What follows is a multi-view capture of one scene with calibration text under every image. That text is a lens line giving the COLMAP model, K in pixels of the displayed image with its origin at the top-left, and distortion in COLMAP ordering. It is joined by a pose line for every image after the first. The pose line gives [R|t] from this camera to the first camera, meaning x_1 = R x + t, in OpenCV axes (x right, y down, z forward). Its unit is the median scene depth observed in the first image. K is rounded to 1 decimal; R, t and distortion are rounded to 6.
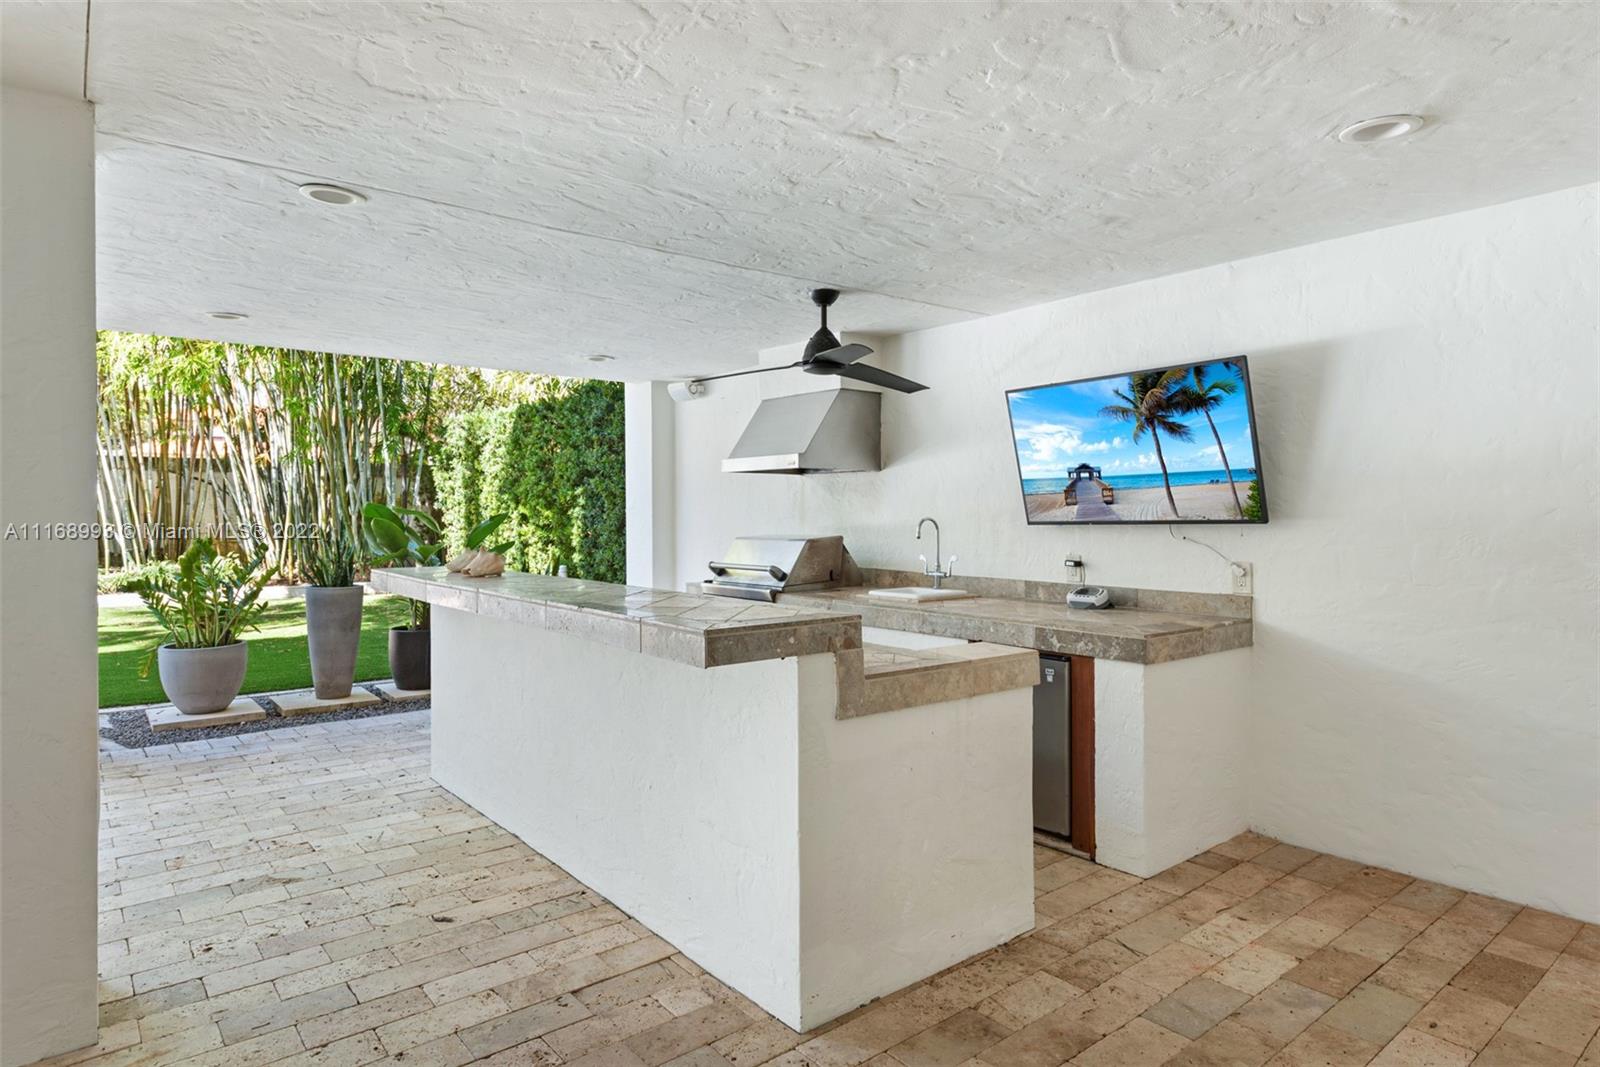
lens RADIAL K [[942.0, 0, 802.1], [0, 942.0, 514.7], [0, 0, 1]] dist [0.004678, 0.000609]
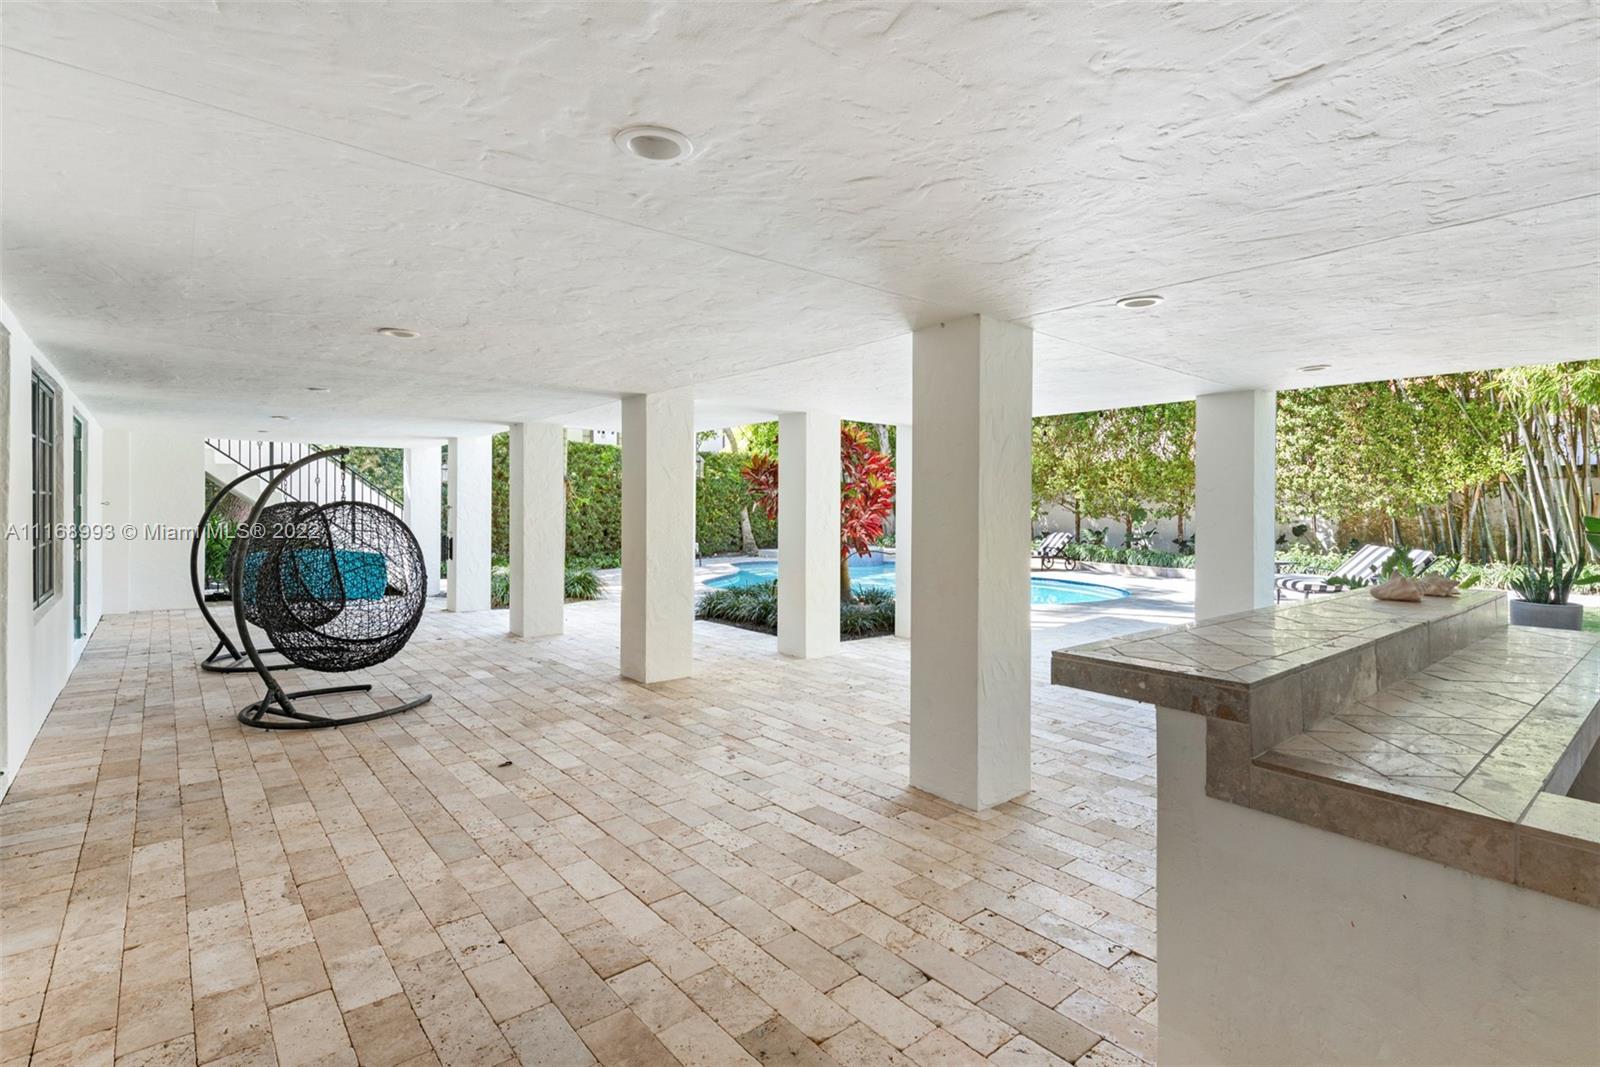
lens RADIAL K [[761.9, 0, 805.0], [0, 761.9, 511.6], [0, 0, 1]] dist [0.000562, 0.000003]
pose [[-0.002629, 0.006265, -0.999977, 0.669329], [-0.005836, 0.999963, 0.006280, -0.041806], [0.999980, 0.005852, -0.002592, 0.566426]]
